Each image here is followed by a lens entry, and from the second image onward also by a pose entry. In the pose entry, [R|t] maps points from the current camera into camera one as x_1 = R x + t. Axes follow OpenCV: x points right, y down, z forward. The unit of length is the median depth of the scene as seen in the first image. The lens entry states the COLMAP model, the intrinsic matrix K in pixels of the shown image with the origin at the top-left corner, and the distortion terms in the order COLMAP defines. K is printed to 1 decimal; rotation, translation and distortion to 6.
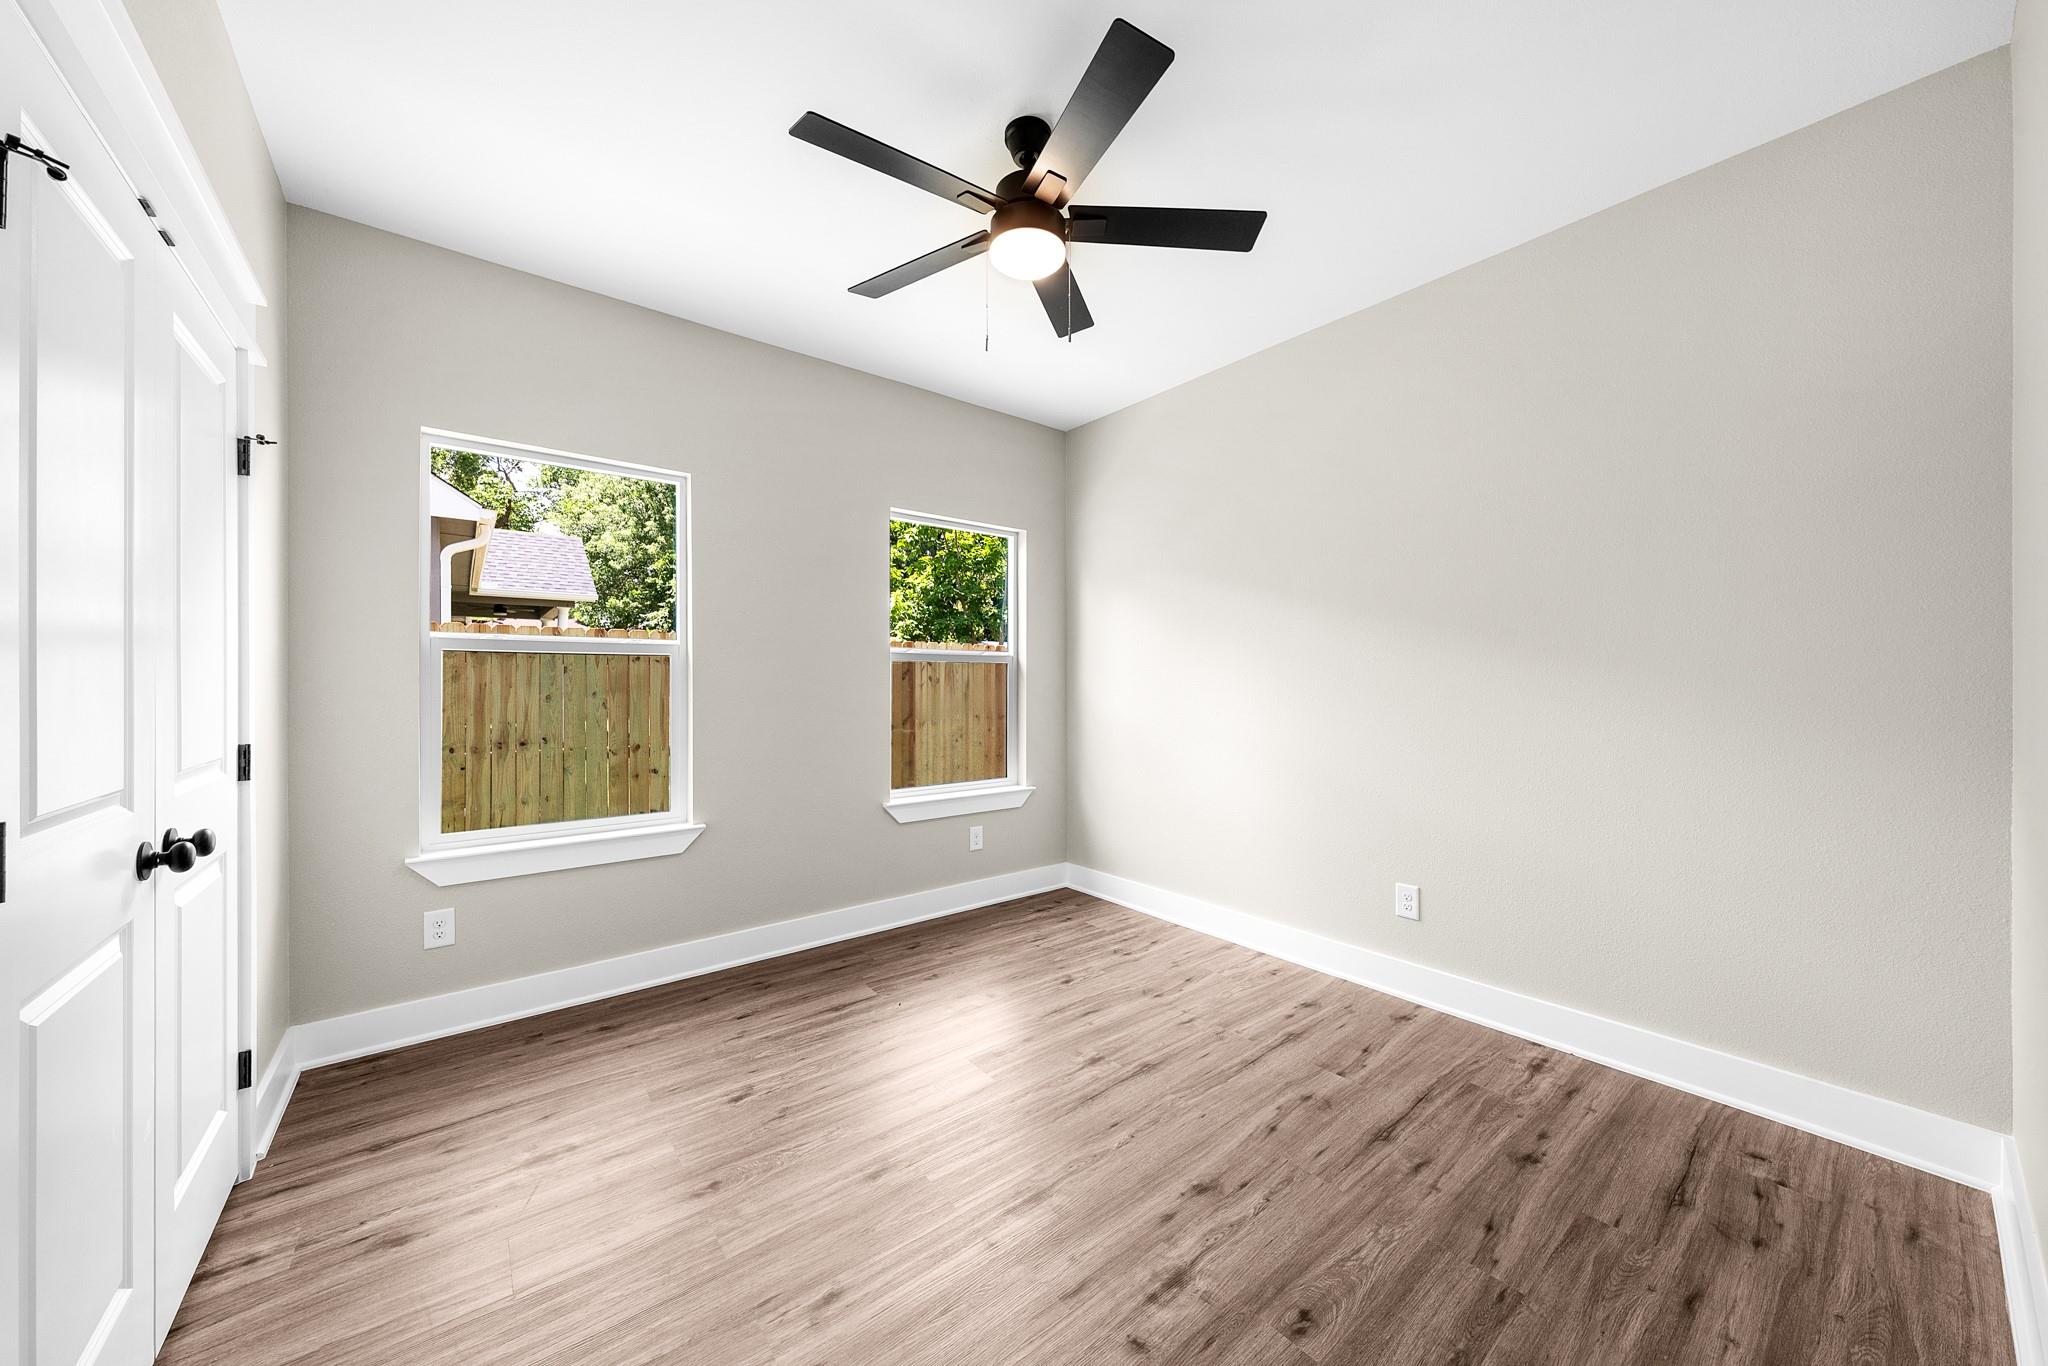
lens RADIAL K [[704.3, 0, 1032.5], [0, 704.3, 687.8], [0, 0, 1]] dist [-0.003785, 0.000761]
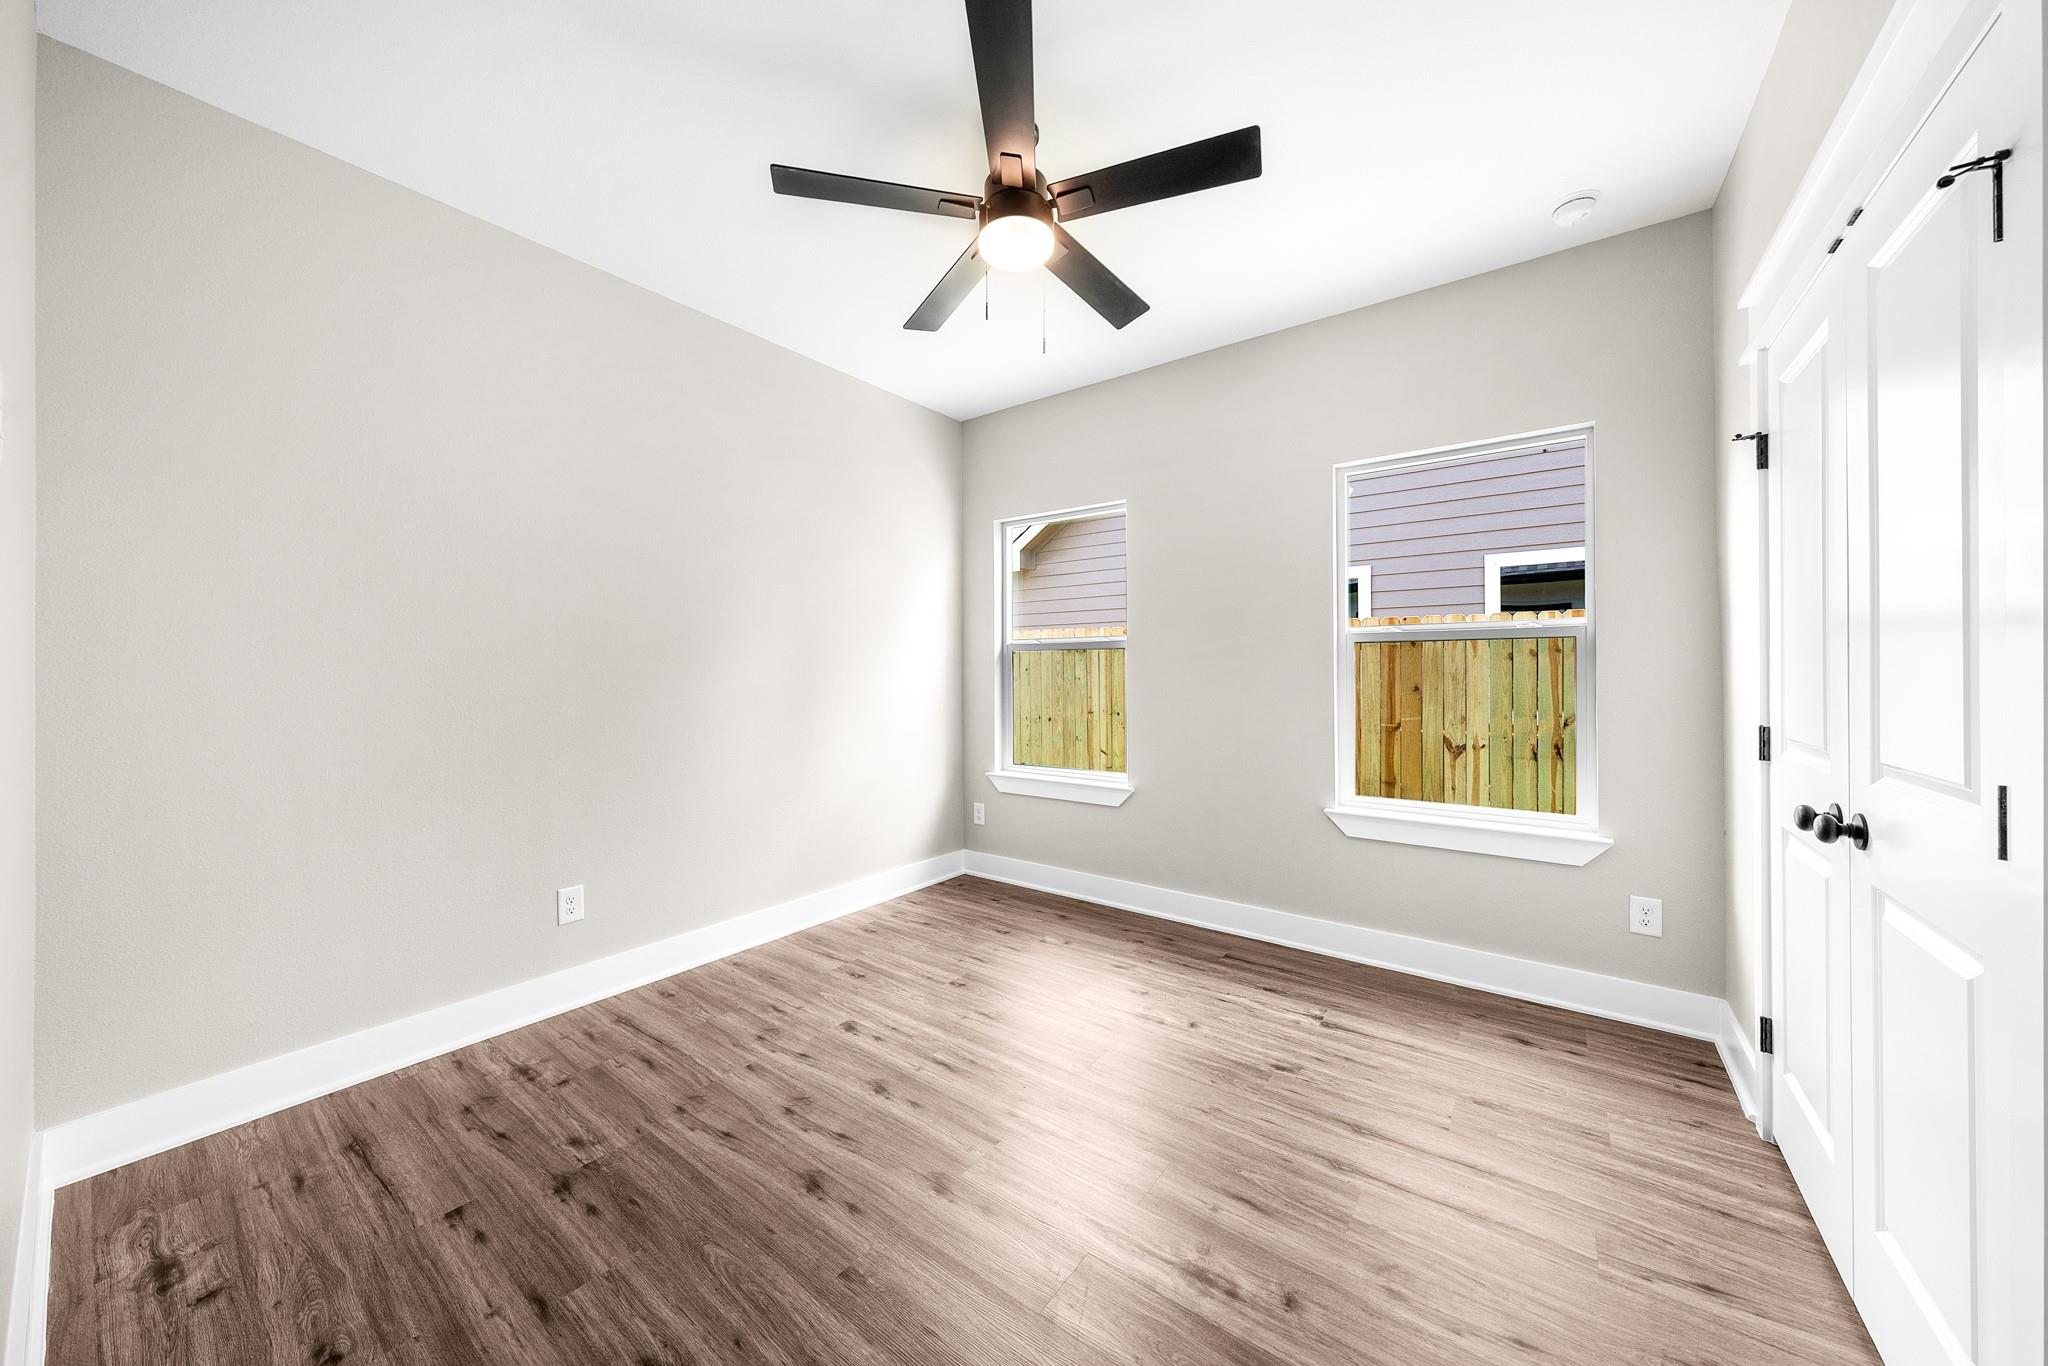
lens RADIAL K [[704.3, 0, 1036.1], [0, 704.3, 667.6], [0, 0, 1]] dist [-0.003785, 0.000761]
pose [[0.263164, -0.003368, -0.964745, 0.646496], [-0.004843, 0.999977, -0.004812, 0.000159], [0.964739, 0.005939, 0.263142, 0.542904]]
